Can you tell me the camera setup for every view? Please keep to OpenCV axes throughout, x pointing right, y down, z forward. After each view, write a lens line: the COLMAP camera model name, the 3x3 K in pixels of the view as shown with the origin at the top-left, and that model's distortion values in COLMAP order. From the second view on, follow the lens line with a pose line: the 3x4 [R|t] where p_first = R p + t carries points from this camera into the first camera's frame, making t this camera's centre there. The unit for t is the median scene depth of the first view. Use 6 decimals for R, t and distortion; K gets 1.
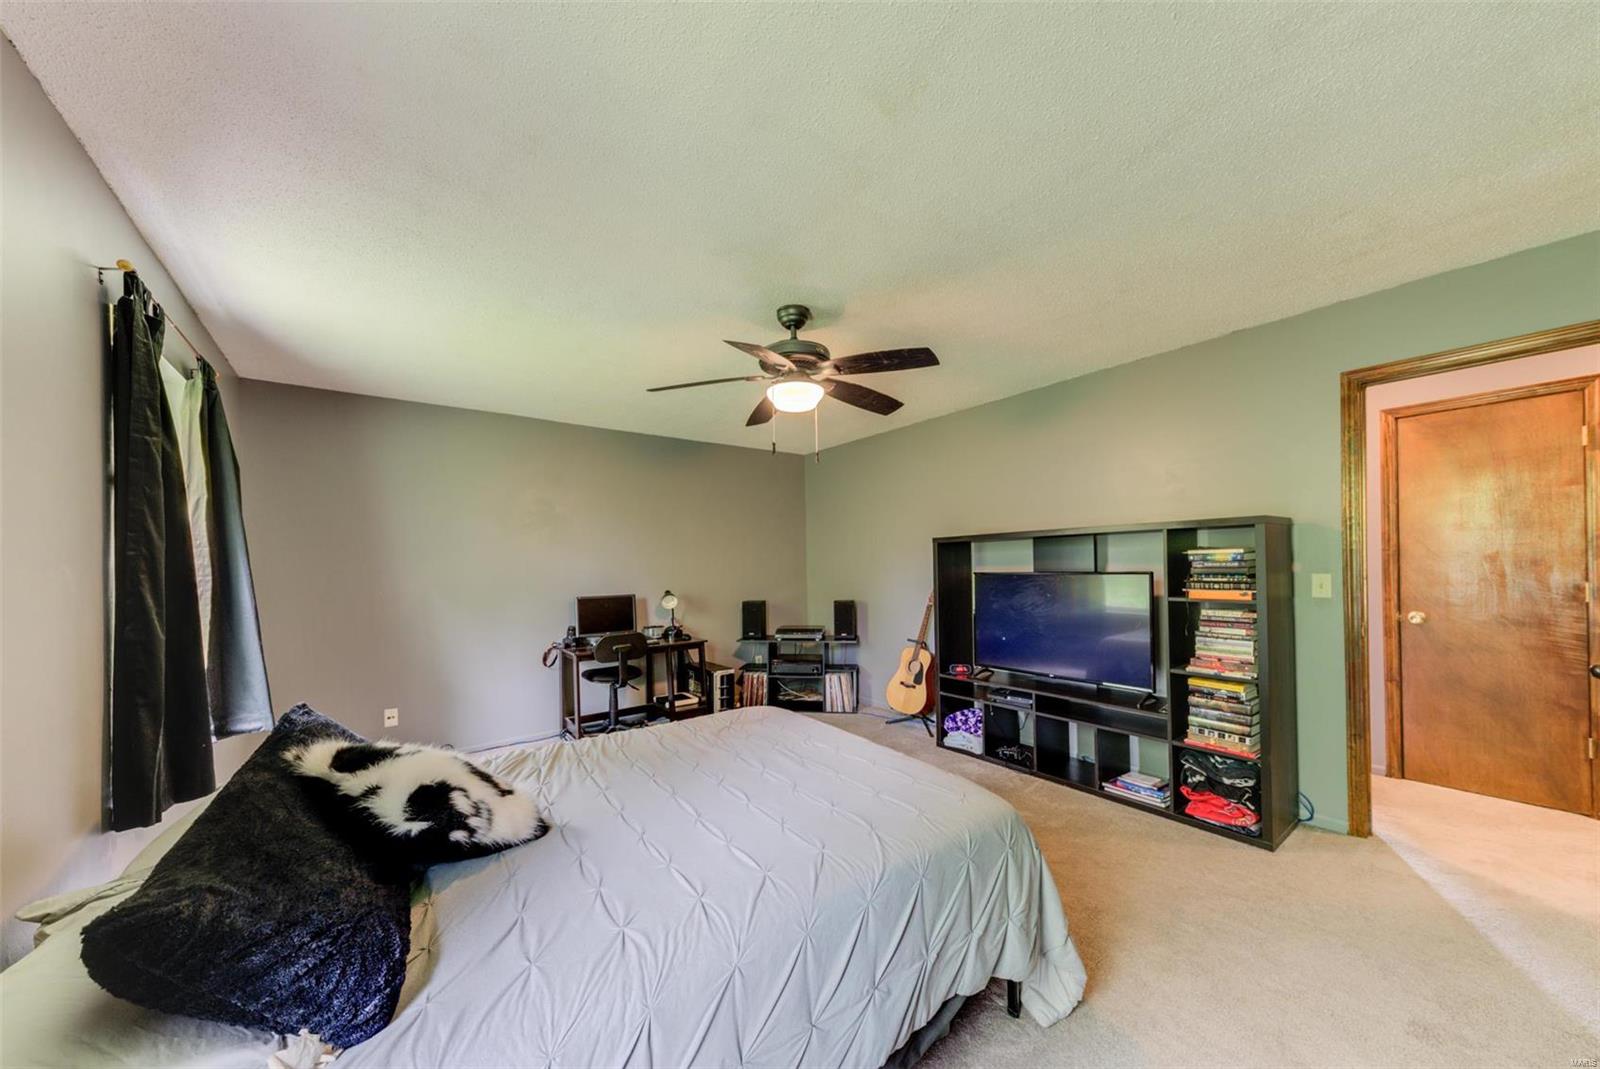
lens RADIAL K [[554.4, 0, 803.9], [0, 554.4, 557.3], [0, 0, 1]] dist [0.025848, -0.005542]
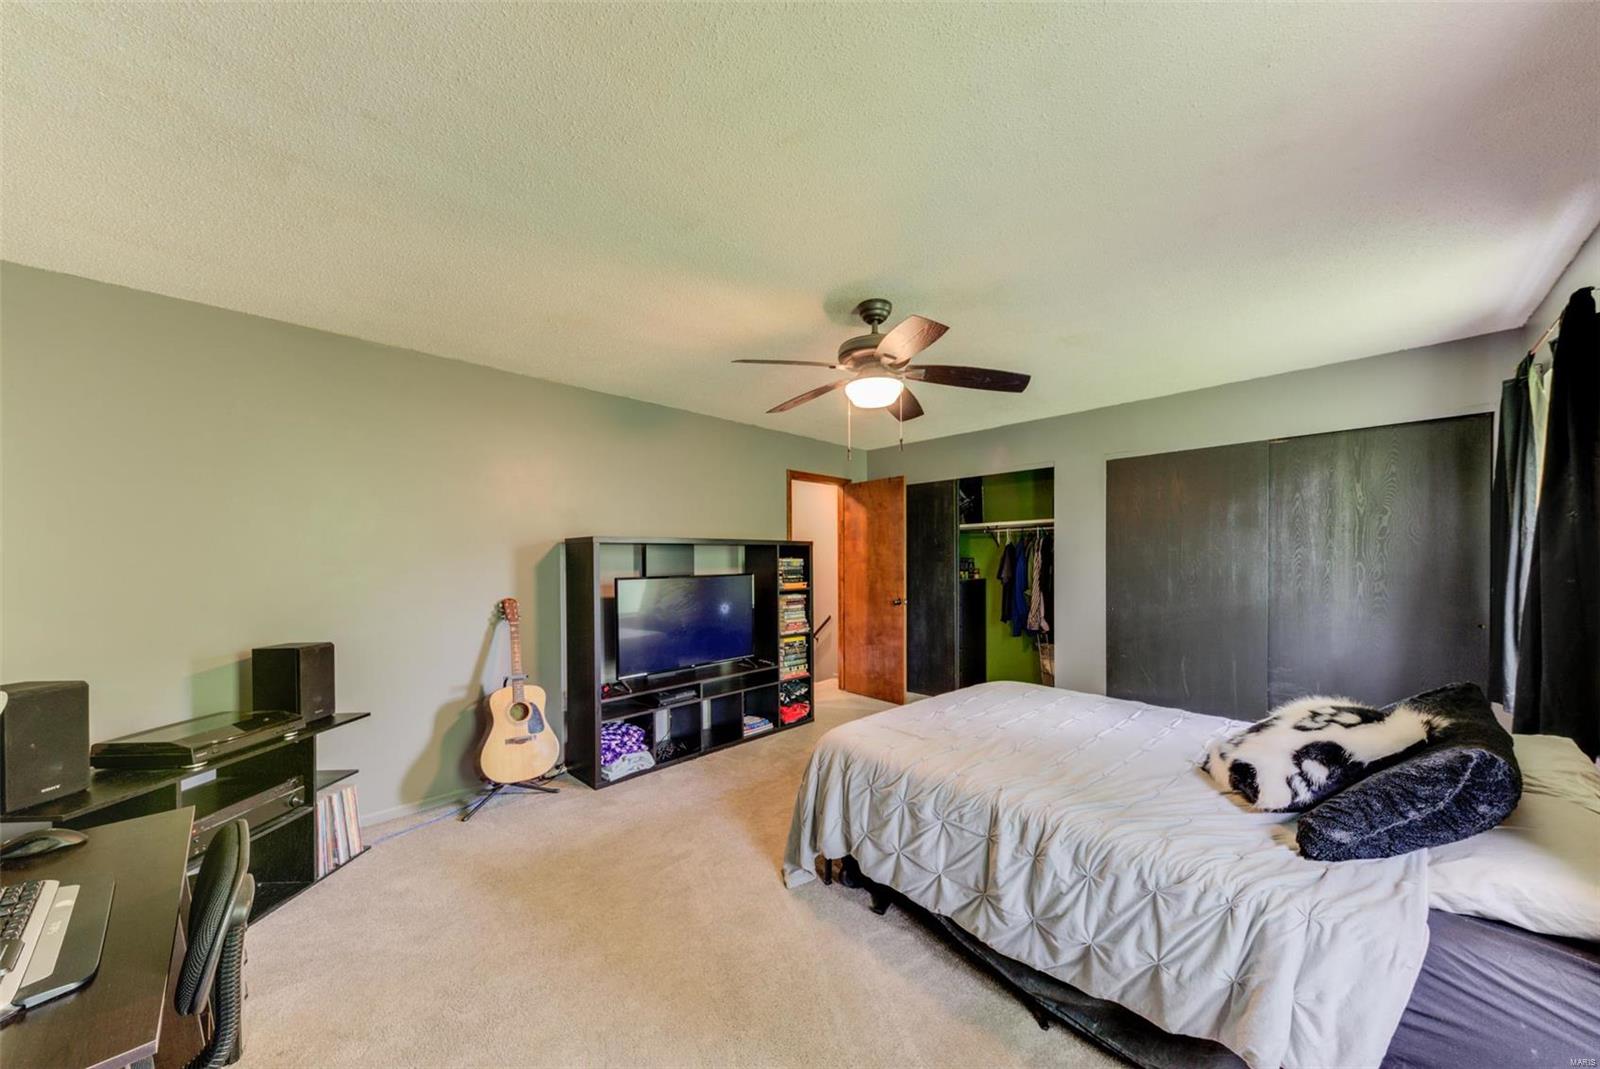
lens RADIAL K [[554.4, 0, 803.8], [0, 554.4, 570.5], [0, 0, 1]] dist [0.025848, -0.005542]
pose [[-0.130705, 0.005168, 0.991408, -0.936338], [0.003608, 0.999982, -0.004738, 0.028564], [-0.991415, 0.002957, -0.130721, 1.202257]]
